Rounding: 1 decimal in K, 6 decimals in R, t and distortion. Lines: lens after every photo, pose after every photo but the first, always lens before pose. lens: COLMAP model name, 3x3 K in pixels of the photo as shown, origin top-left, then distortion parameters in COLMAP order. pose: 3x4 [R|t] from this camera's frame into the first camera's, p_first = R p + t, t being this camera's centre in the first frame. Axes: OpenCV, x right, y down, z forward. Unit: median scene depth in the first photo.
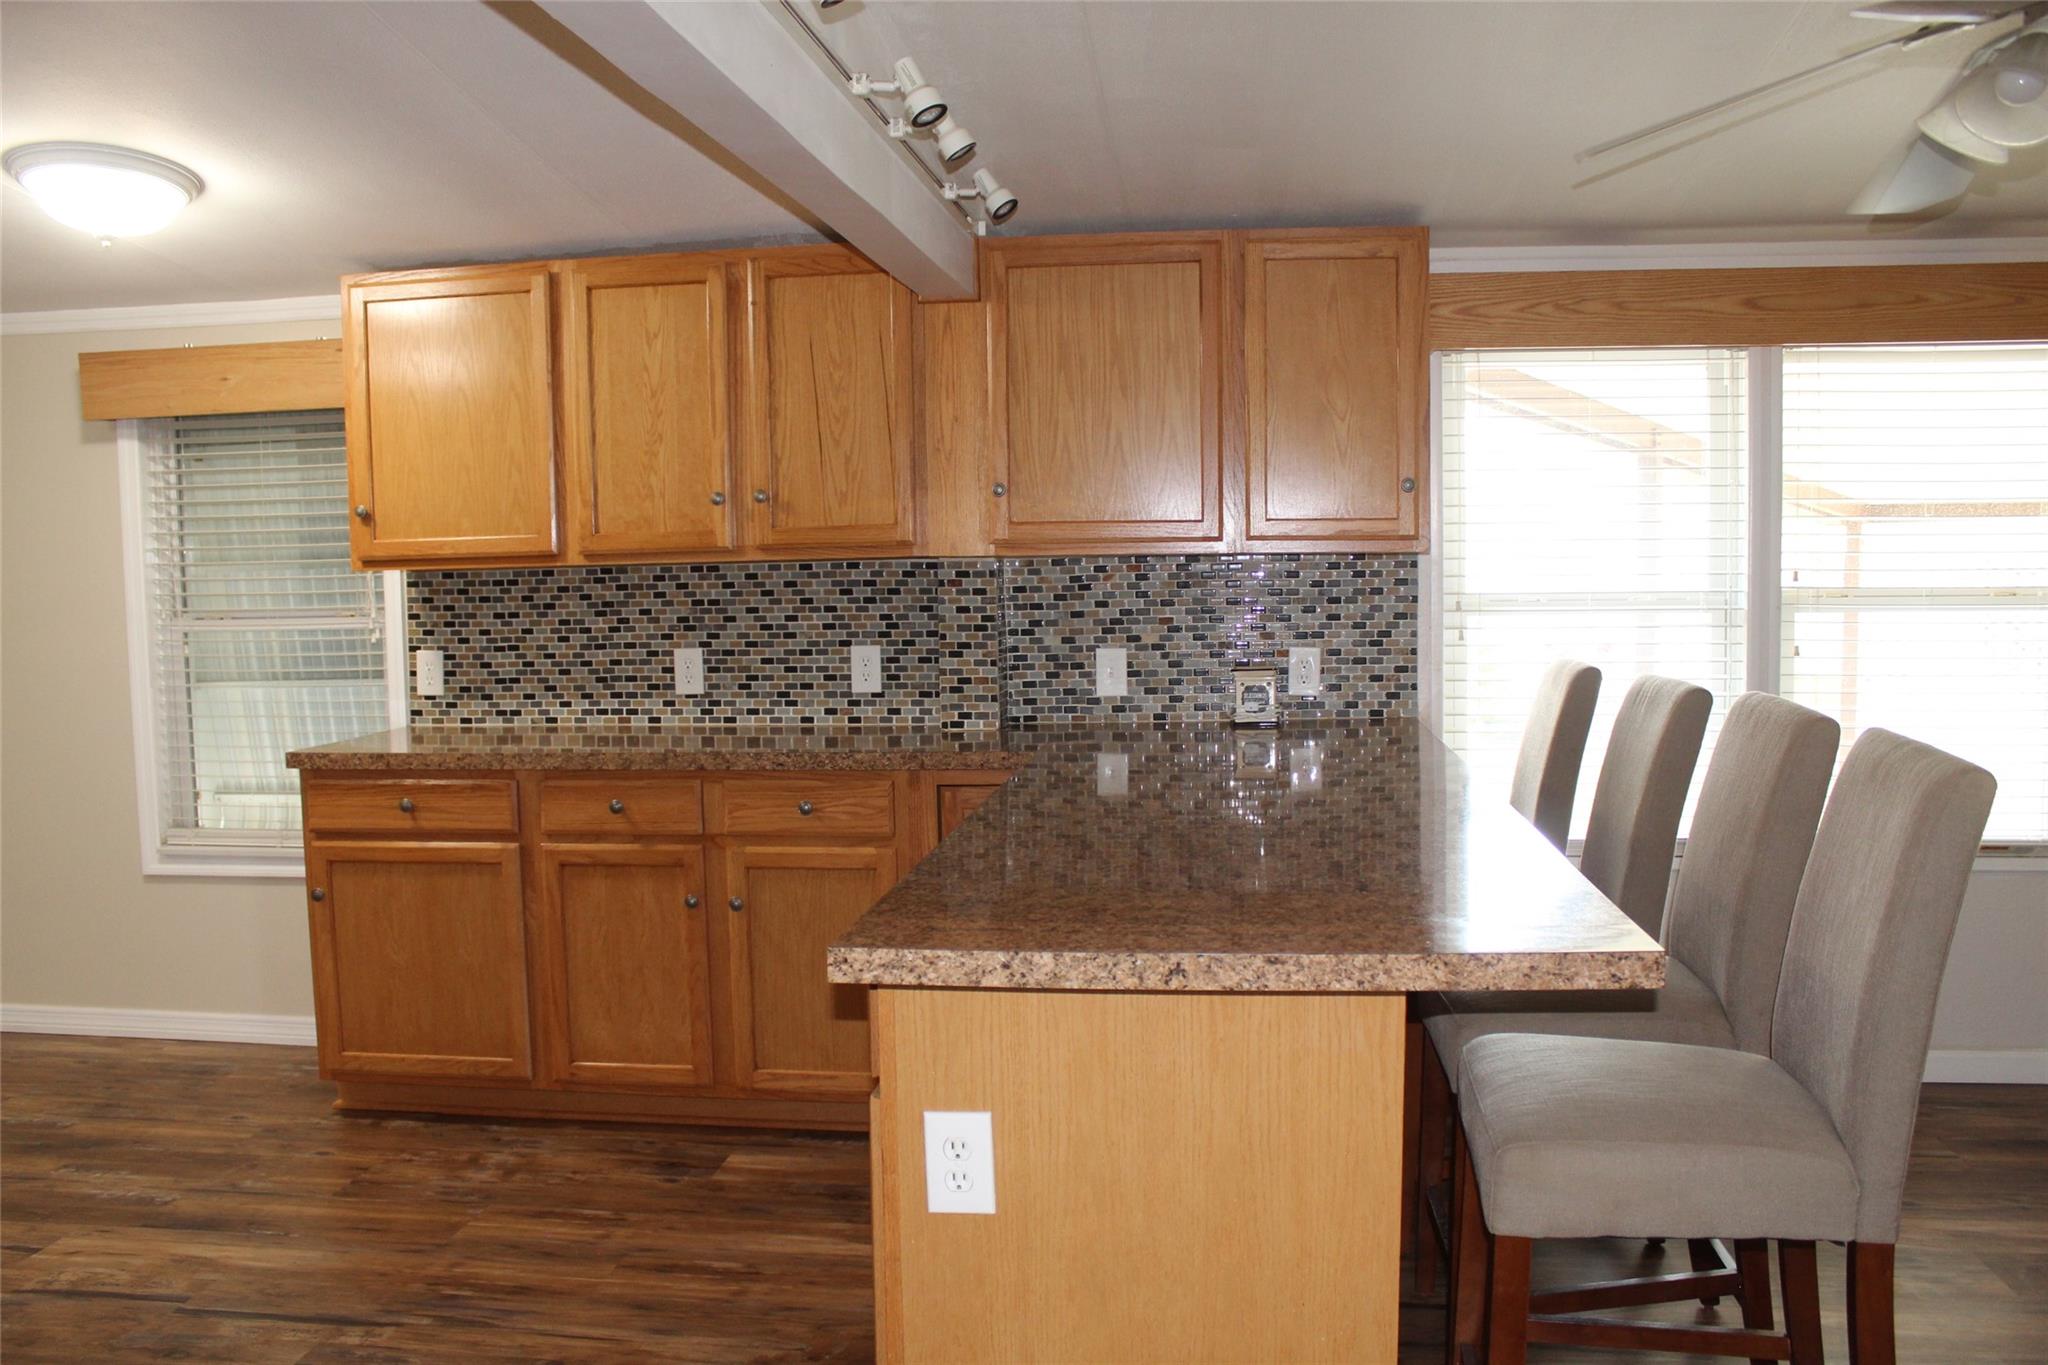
lens RADIAL K [[1706.0, 0, 1024.0], [0, 1706.0, 682.5], [0, 0, 1]] dist [-0.165666, 0.151838]
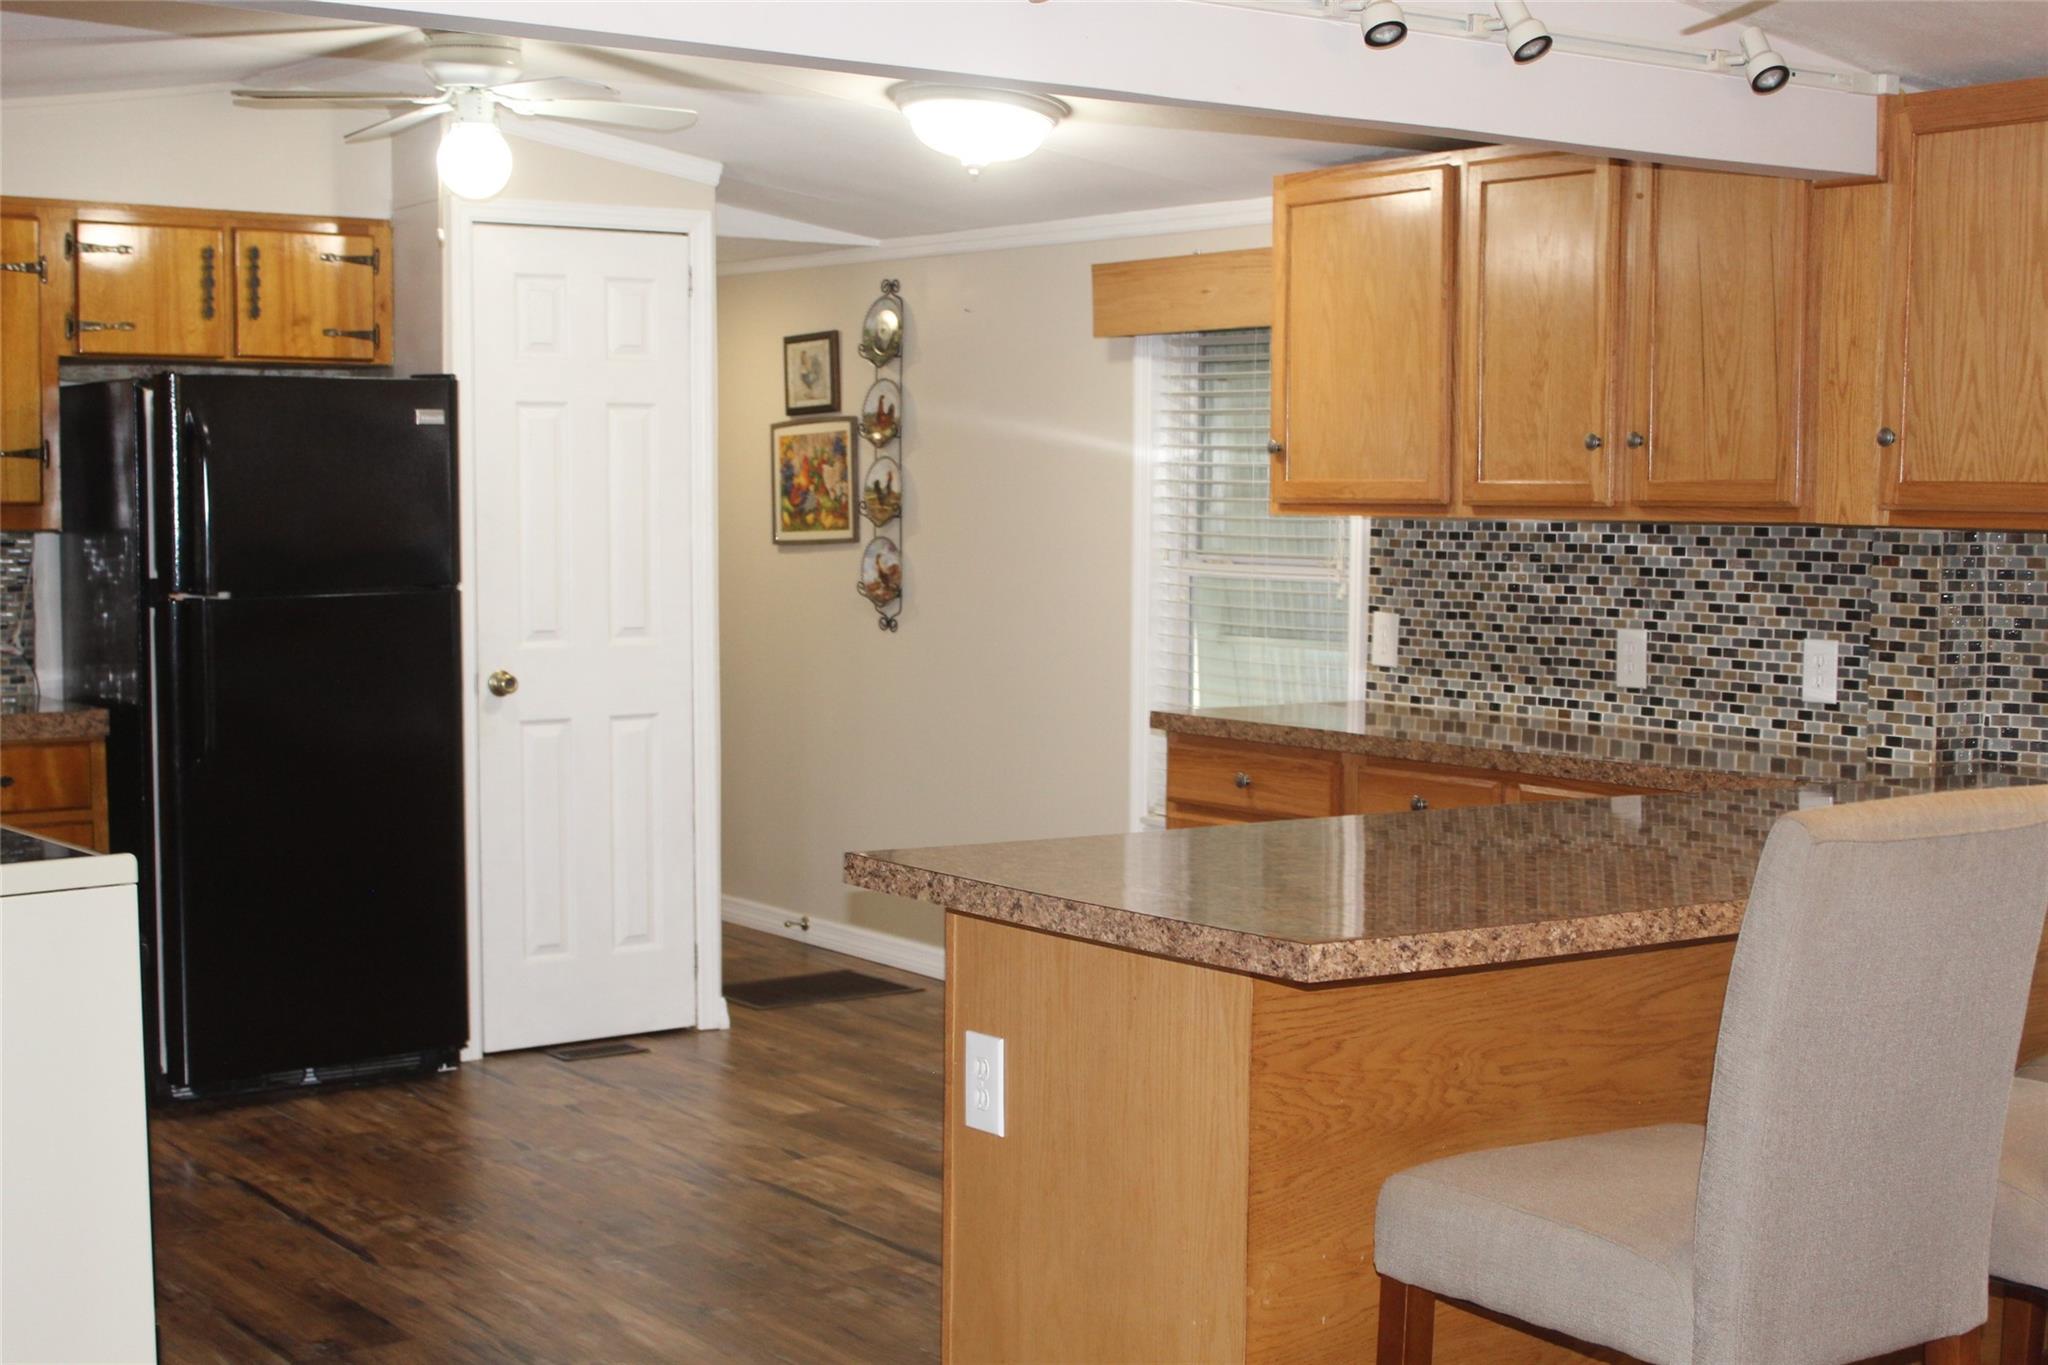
lens RADIAL K [[2799.2, 0, 1024.0], [0, 2799.2, 682.5], [0, 0, 1]] dist [-0.083084, 0.425821]
pose [[0.688216, 0.075228, -0.721595, 0.548801], [-0.079157, 0.996458, 0.028388, -0.009929], [0.721175, 0.037582, 0.691733, -0.099498]]
